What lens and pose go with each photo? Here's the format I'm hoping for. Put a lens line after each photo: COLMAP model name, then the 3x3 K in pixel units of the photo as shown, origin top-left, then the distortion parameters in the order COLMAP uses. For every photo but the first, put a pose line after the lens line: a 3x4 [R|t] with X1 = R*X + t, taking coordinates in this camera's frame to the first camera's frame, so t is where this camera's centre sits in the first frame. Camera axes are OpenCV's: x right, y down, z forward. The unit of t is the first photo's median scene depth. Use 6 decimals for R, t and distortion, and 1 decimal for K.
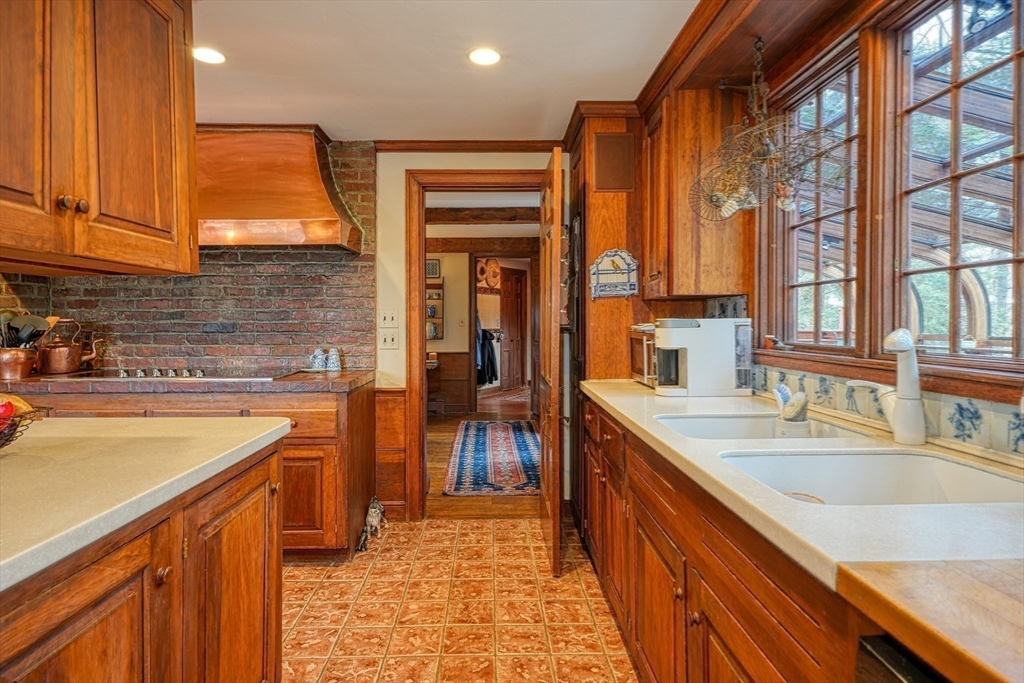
lens RADIAL K [[559.8, 0, 496.4], [0, 559.8, 322.7], [0, 0, 1]] dist [0.005026, 0.000420]
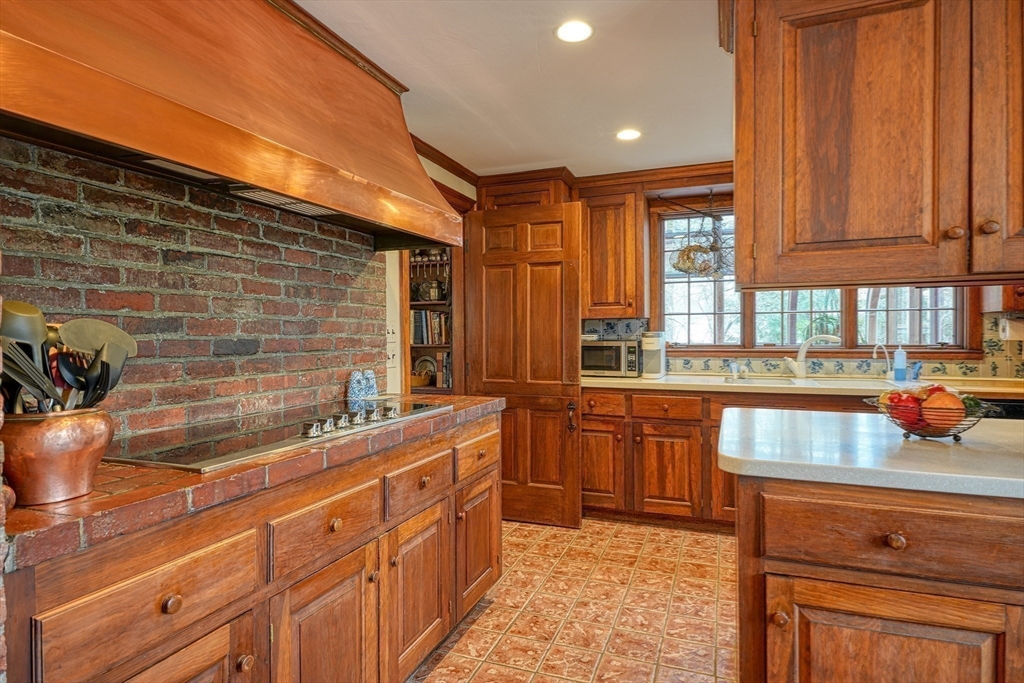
lens RADIAL K [[562.2, 0, 511.4], [0, 562.2, 335.8], [0, 0, 1]] dist [0.006687, 0.000229]
pose [[0.376651, -0.004634, 0.926344, -0.948119], [0.008766, 0.999961, 0.001438, -0.000866], [-0.926314, 0.007579, 0.376676, 0.524600]]
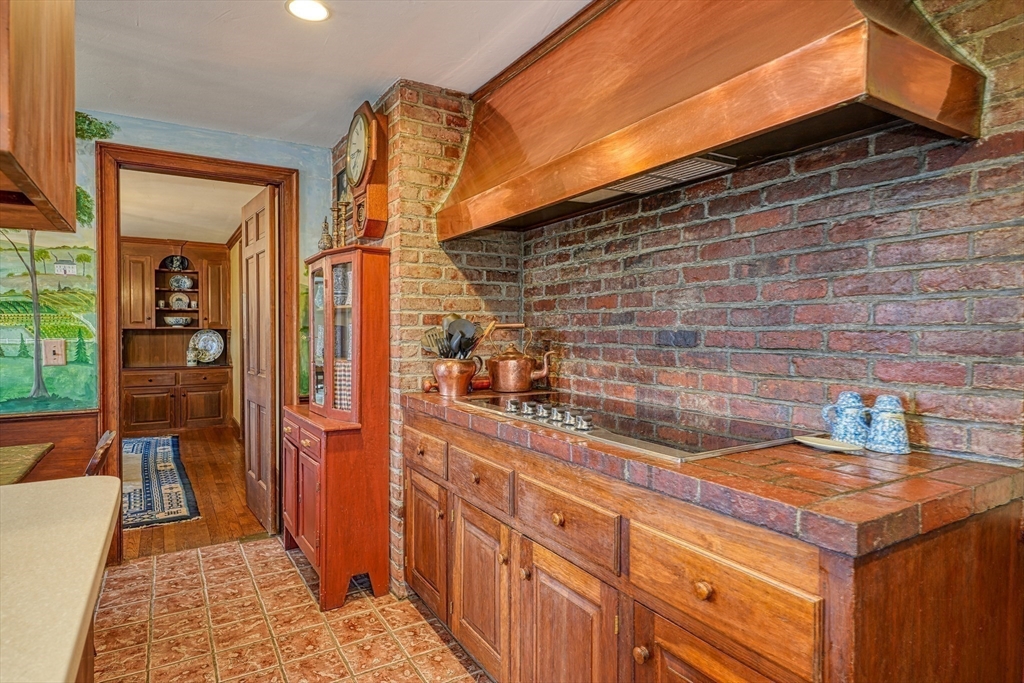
lens RADIAL K [[562.2, 0, 511.4], [0, 562.2, 335.8], [0, 0, 1]] dist [0.006687, 0.000229]
pose [[0.503842, 0.012682, -0.863703, -0.080734], [-0.006989, 0.999919, 0.010606, 0.001551], [0.863768, 0.000693, 0.503890, 0.572071]]
